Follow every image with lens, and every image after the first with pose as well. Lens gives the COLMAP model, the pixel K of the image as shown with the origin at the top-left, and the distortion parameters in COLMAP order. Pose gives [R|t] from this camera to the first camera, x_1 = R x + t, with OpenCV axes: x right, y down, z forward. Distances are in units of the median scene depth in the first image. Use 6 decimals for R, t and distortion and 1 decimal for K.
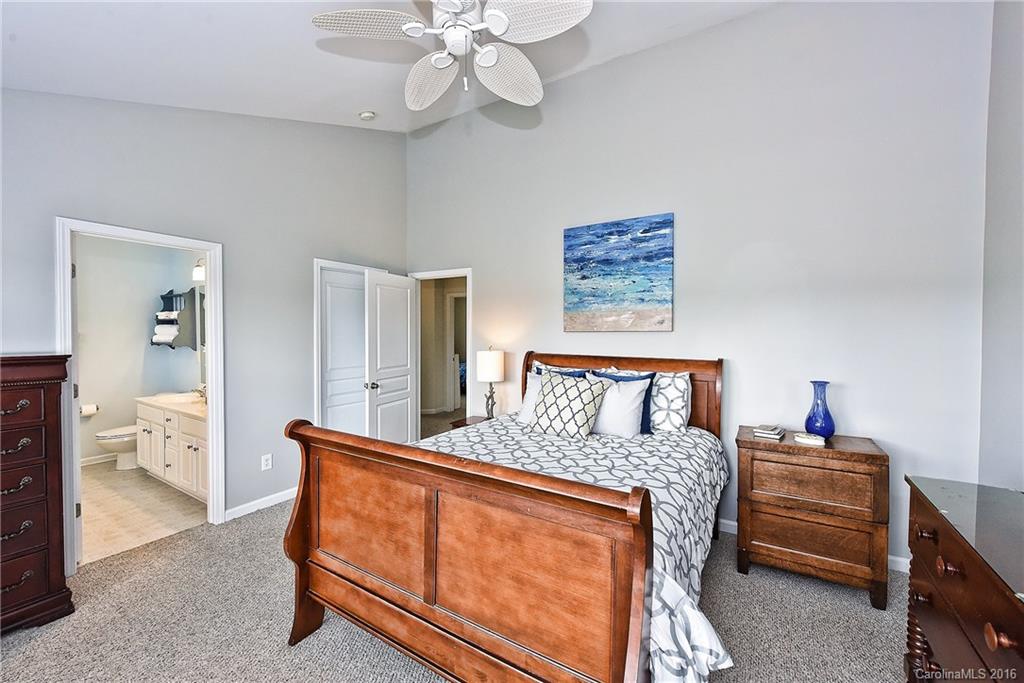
lens RADIAL K [[402.5, 0, 514.2], [0, 402.5, 339.1], [0, 0, 1]] dist [0.001613, -0.001027]
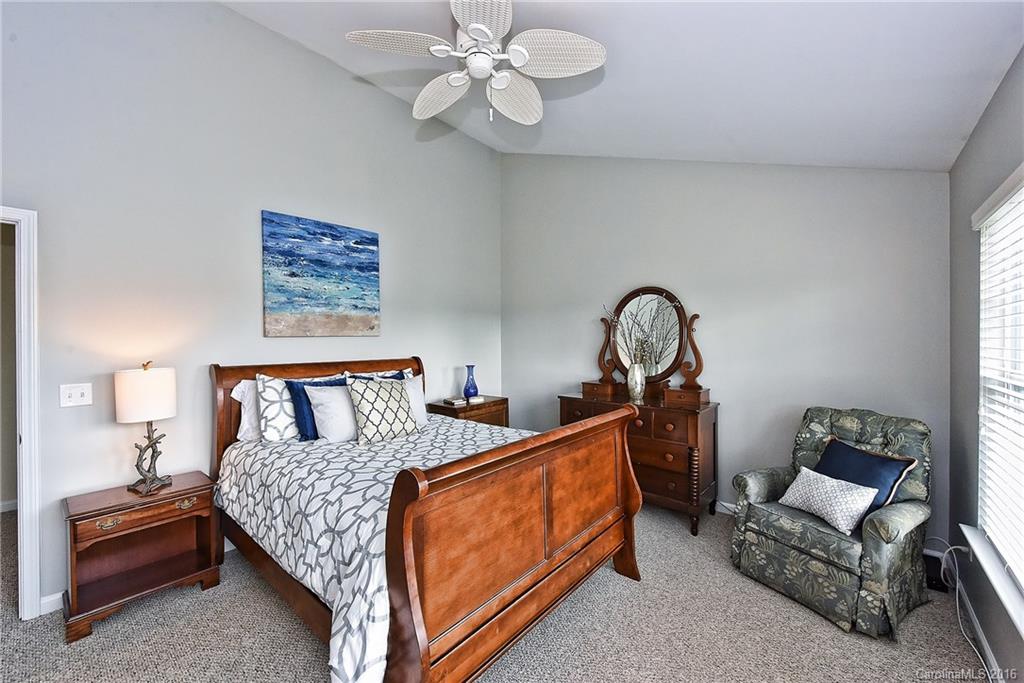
lens RADIAL K [[402.5, 0, 517.5], [0, 402.5, 338.1], [0, 0, 1]] dist [0.001613, -0.001027]
pose [[0.142993, -0.006022, 0.989705, -0.666573], [0.025832, 0.999664, 0.002351, -0.005059], [-0.989387, 0.025229, 0.143100, 0.424143]]
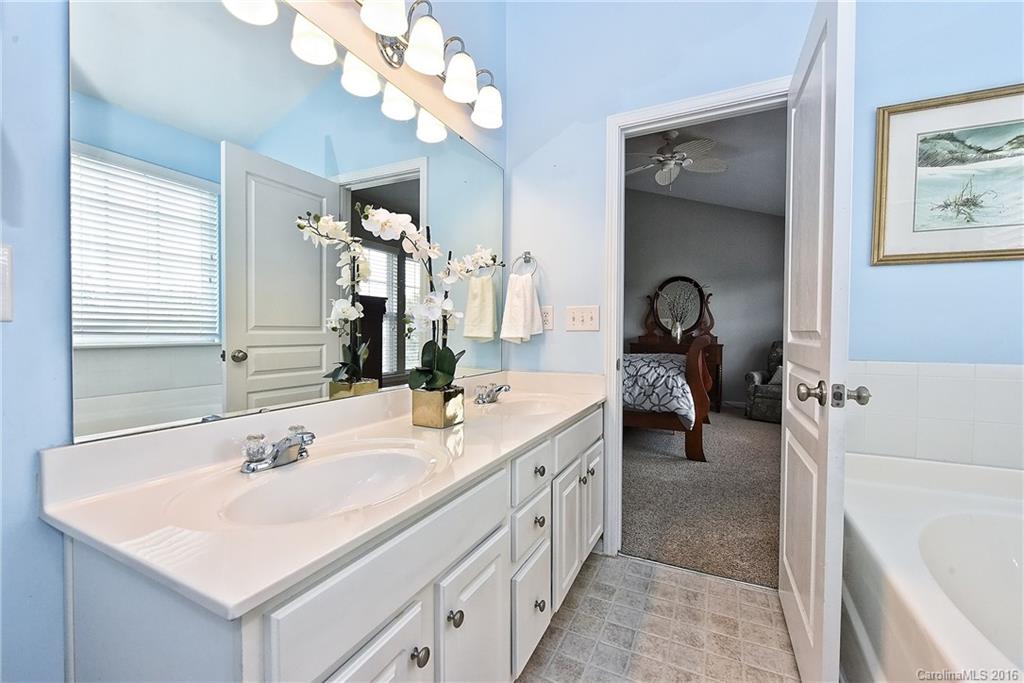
lens RADIAL K [[412.5, 0, 504.5], [0, 412.5, 337.7], [0, 0, 1]] dist [0.001519, 0.000037]
pose [[-0.102620, -0.029543, 0.994282, -1.347590], [-0.003359, 0.999563, 0.029354, 0.091368], [-0.994715, -0.000327, -0.102675, 1.248517]]
